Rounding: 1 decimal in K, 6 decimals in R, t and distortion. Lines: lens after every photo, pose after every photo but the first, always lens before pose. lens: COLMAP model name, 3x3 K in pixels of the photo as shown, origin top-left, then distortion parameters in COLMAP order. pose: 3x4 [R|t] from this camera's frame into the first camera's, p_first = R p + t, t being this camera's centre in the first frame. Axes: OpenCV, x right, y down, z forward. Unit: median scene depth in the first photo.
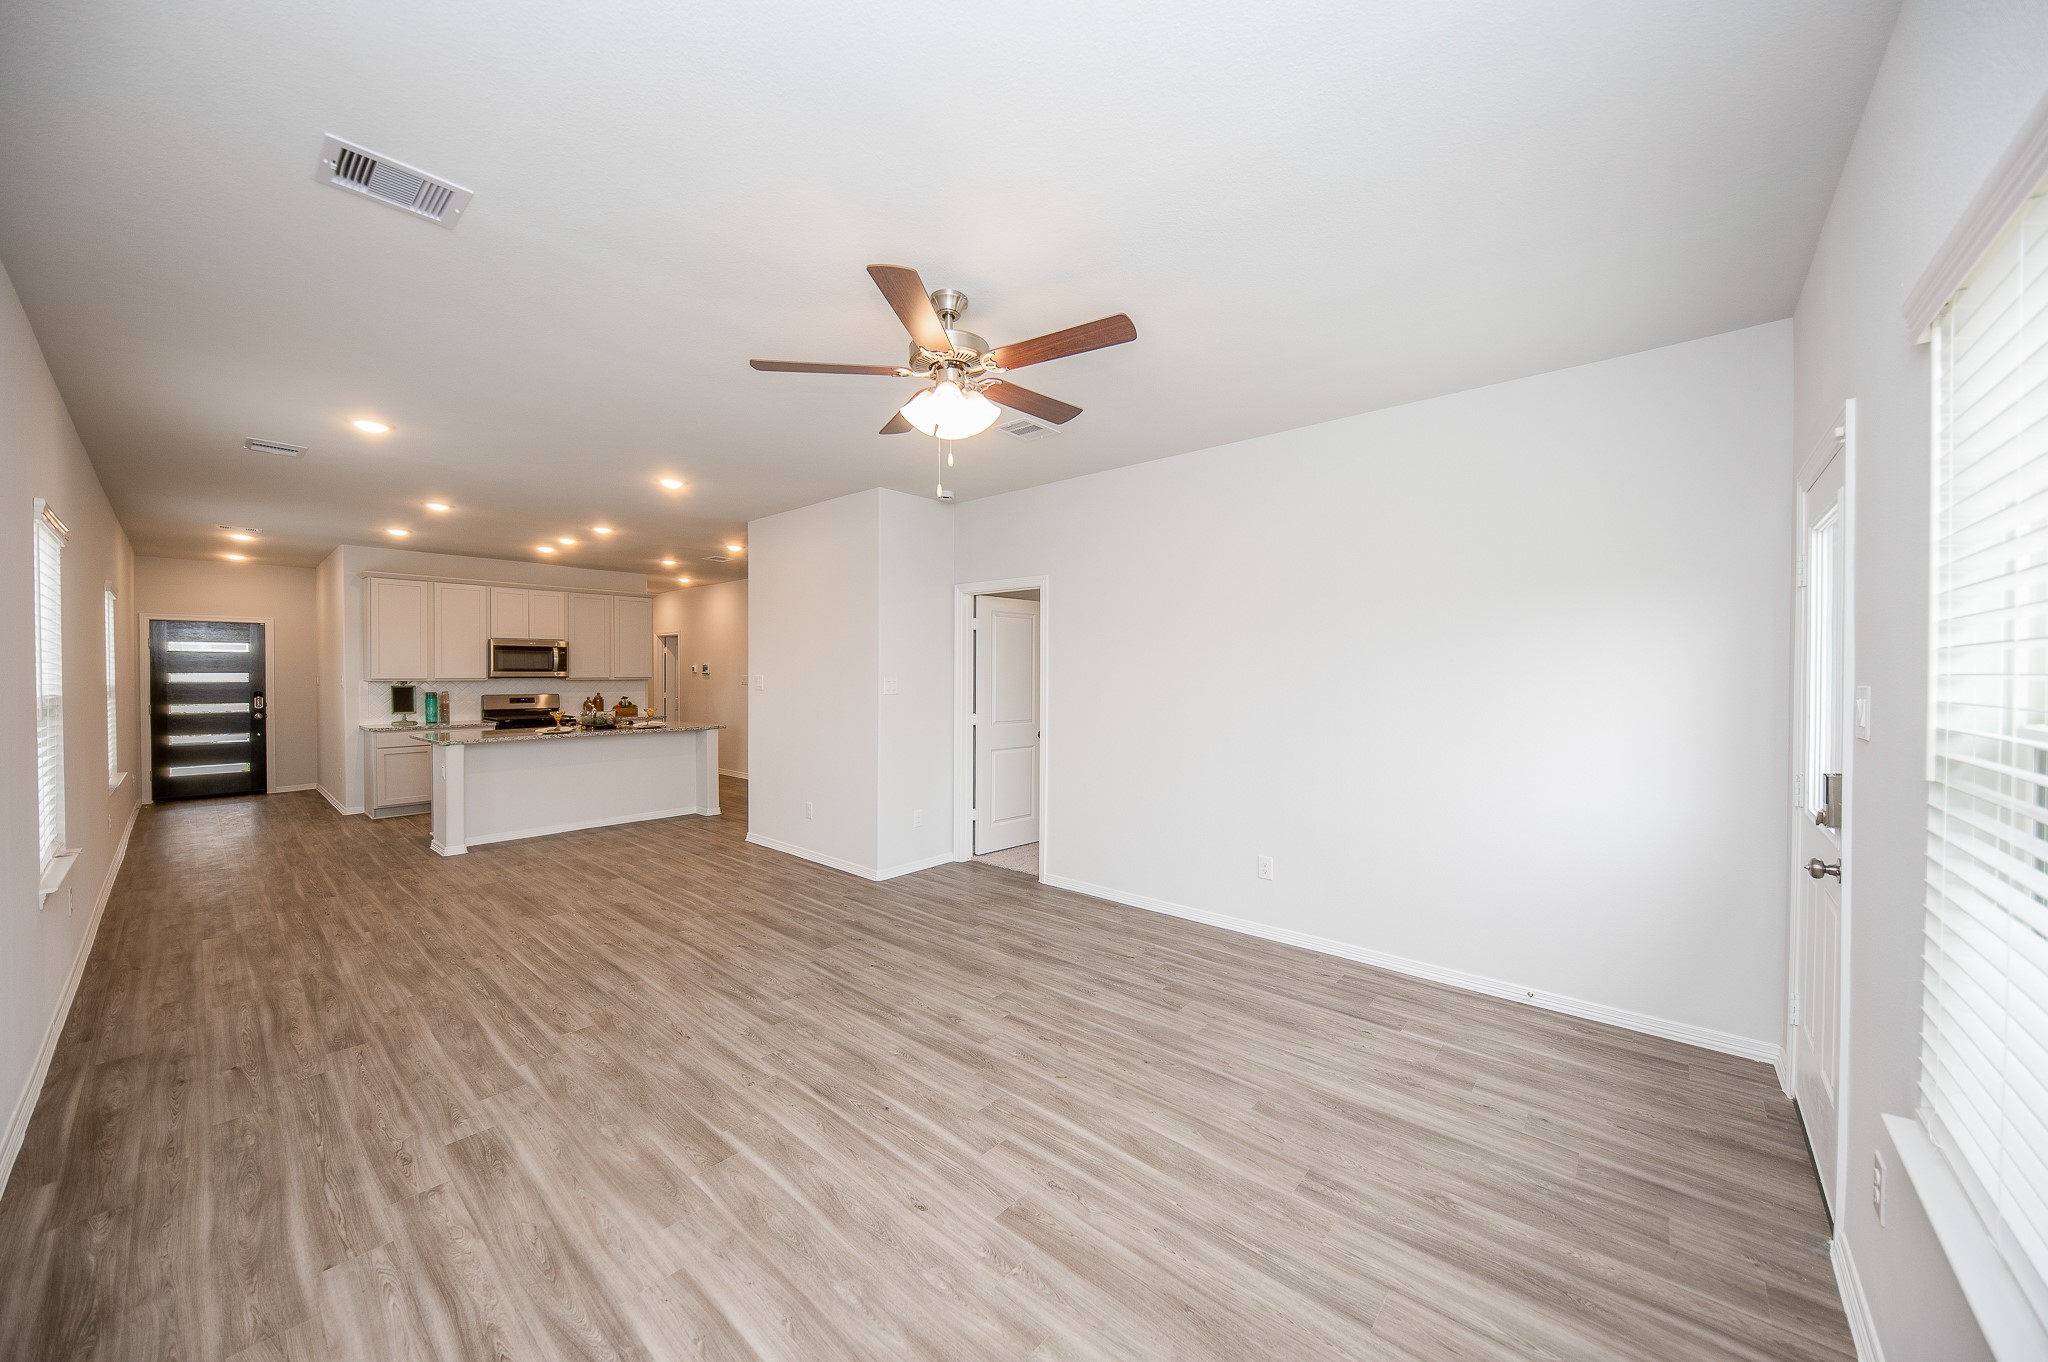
lens RADIAL K [[721.1, 0, 1026.7], [0, 721.1, 688.3], [0, 0, 1]] dist [0.000950, -0.003689]
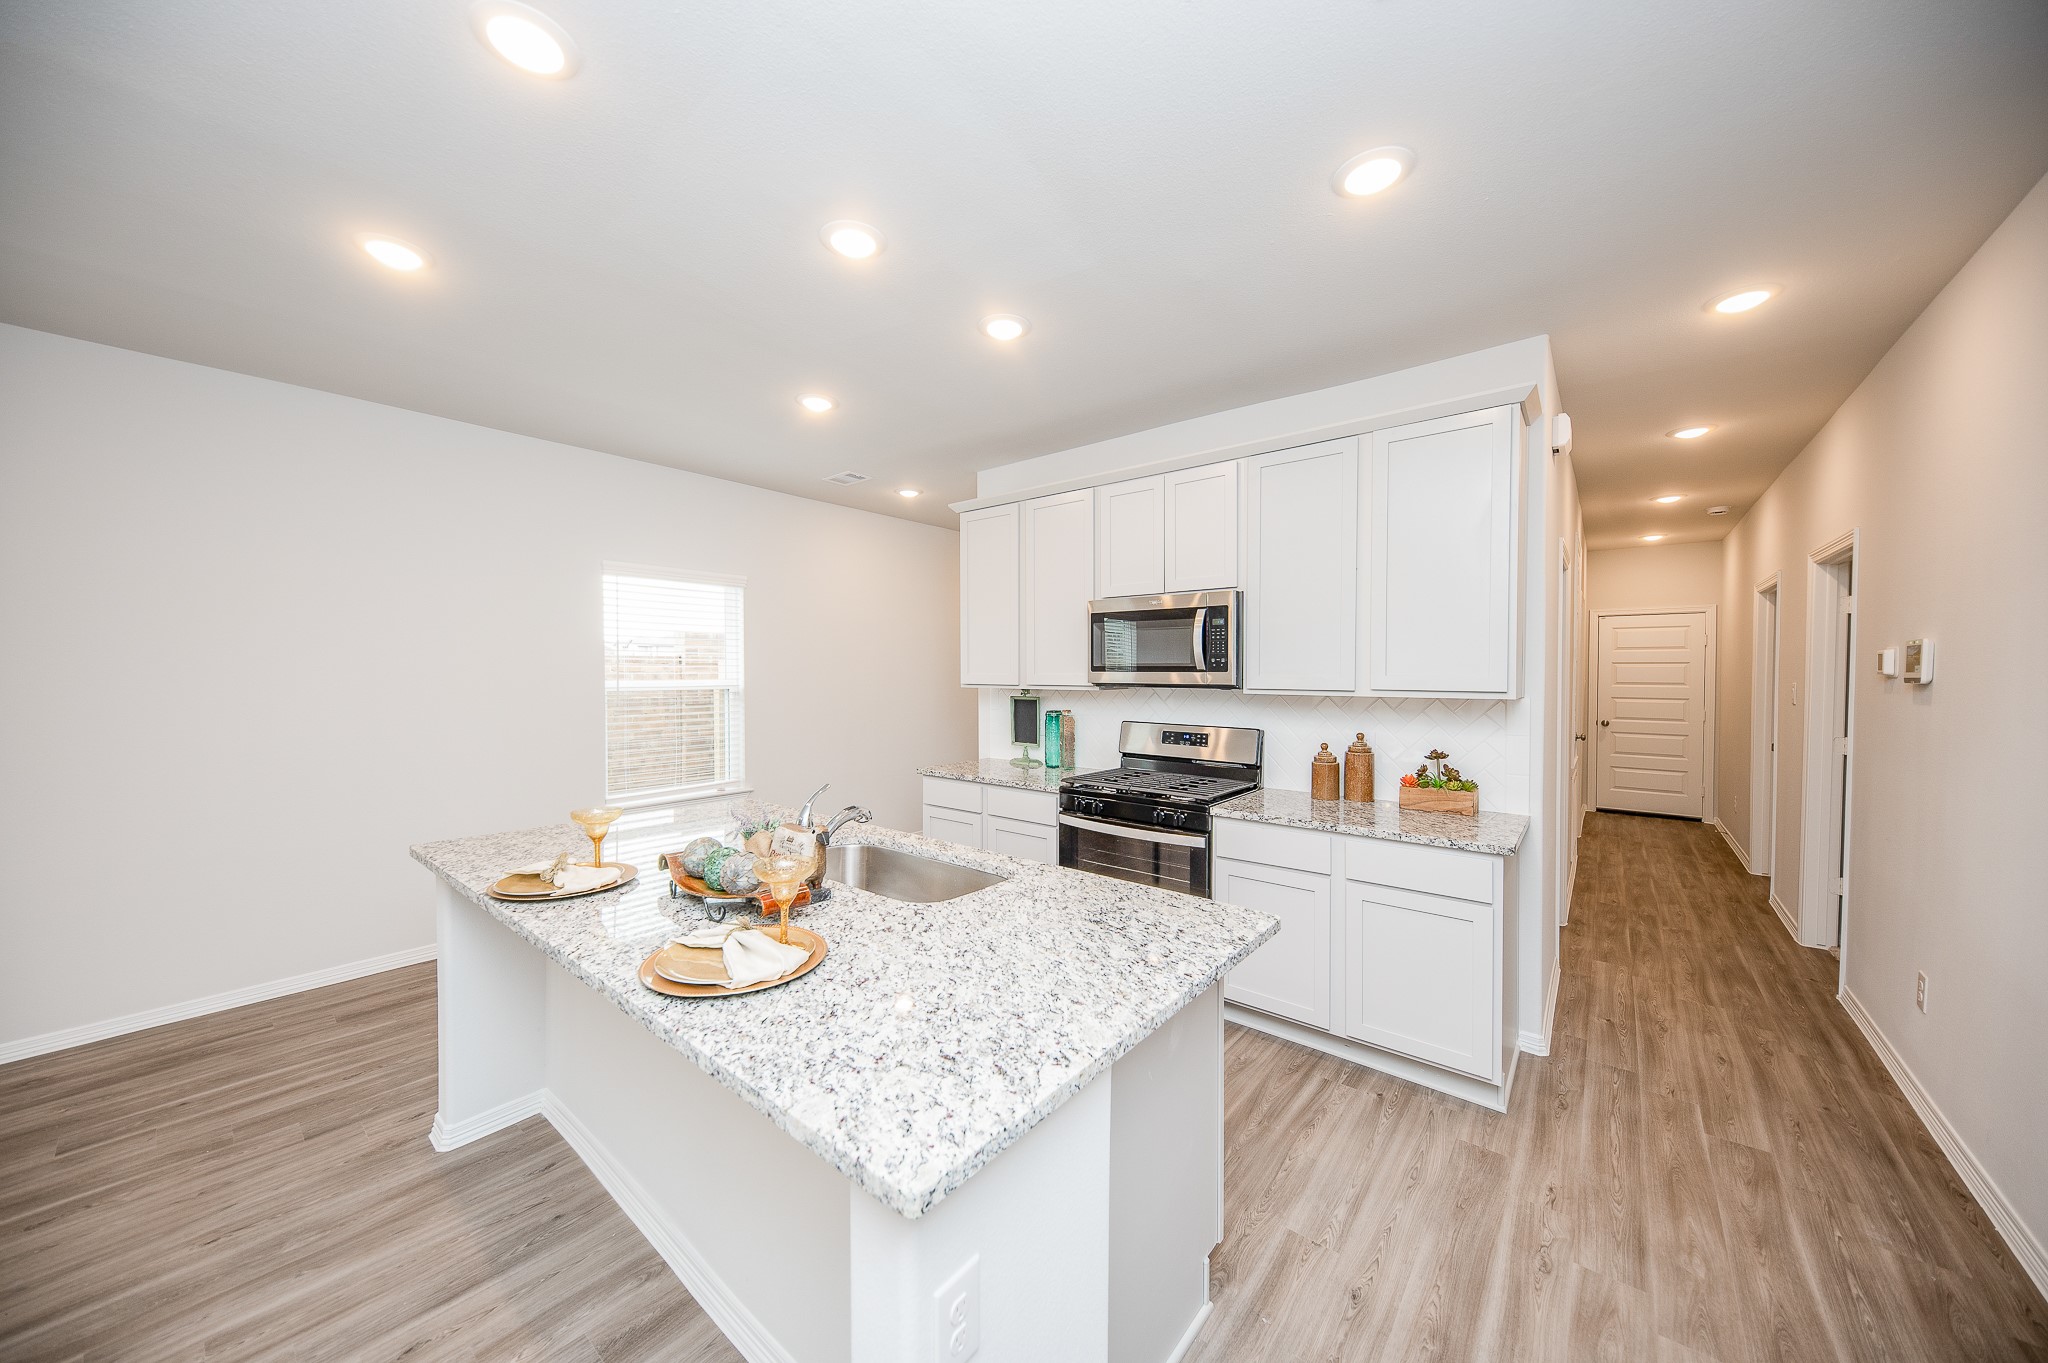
lens RADIAL K [[721.1, 0, 1013.6], [0, 721.1, 675.4], [0, 0, 1]] dist [0.000950, -0.003689]
pose [[0.032059, 0.003162, -0.999481, -0.703302], [-0.020446, 0.999788, 0.002507, -0.053322], [0.999277, 0.020355, 0.032117, 2.321354]]
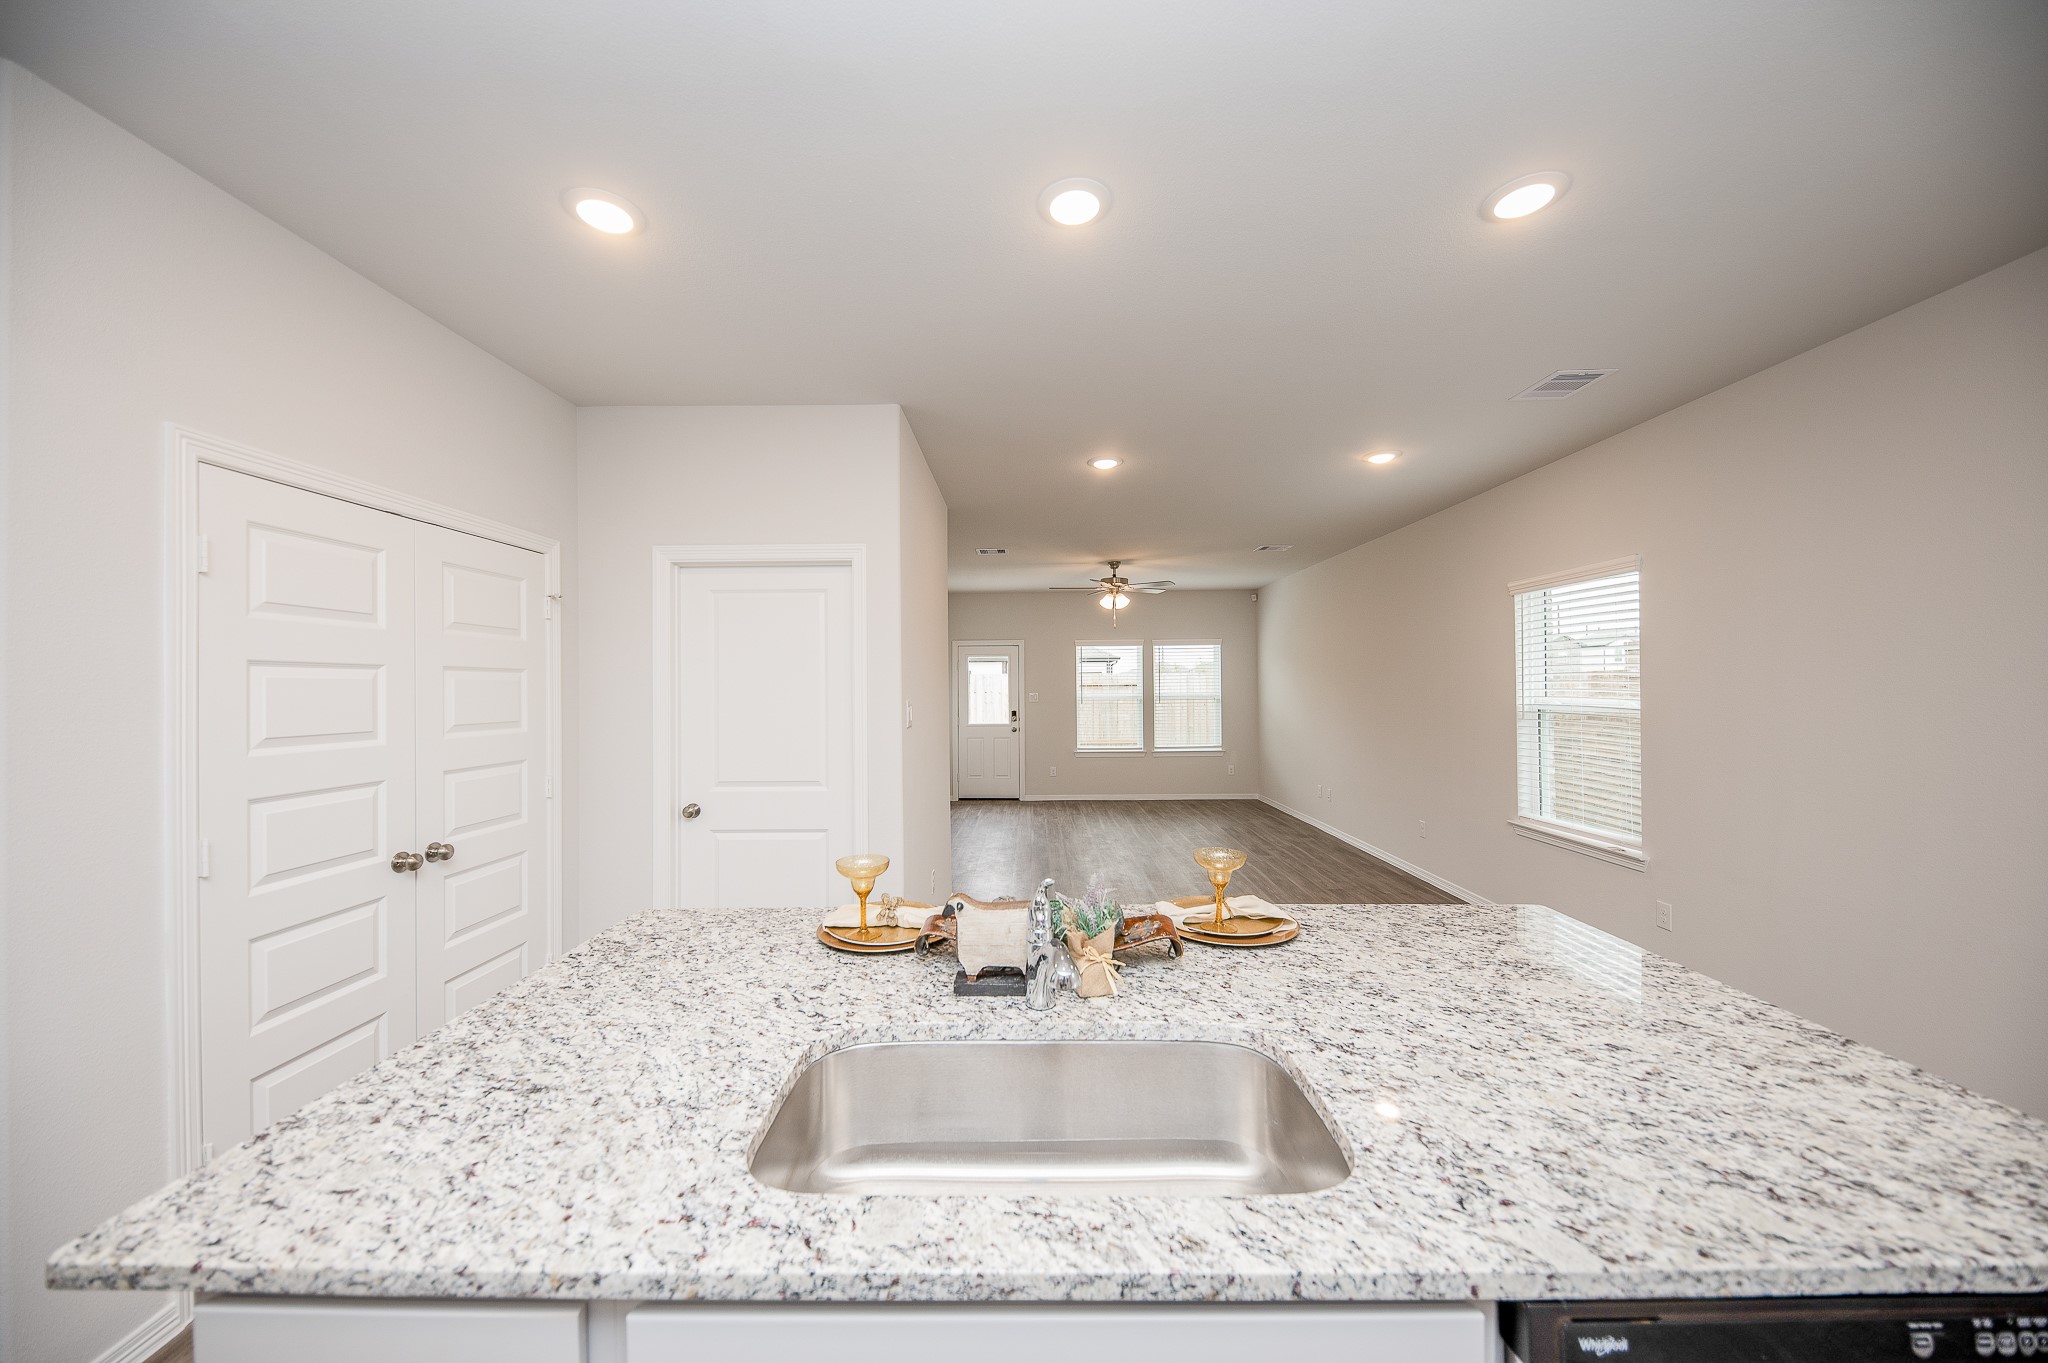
lens RADIAL K [[721.1, 0, 1031.0], [0, 721.1, 681.5], [0, 0, 1]] dist [0.000950, -0.003689]
pose [[-0.653444, 0.010638, 0.756900, -1.606399], [0.026156, 0.999621, 0.008532, -0.062688], [-0.756522, 0.025373, -0.653475, 2.438563]]
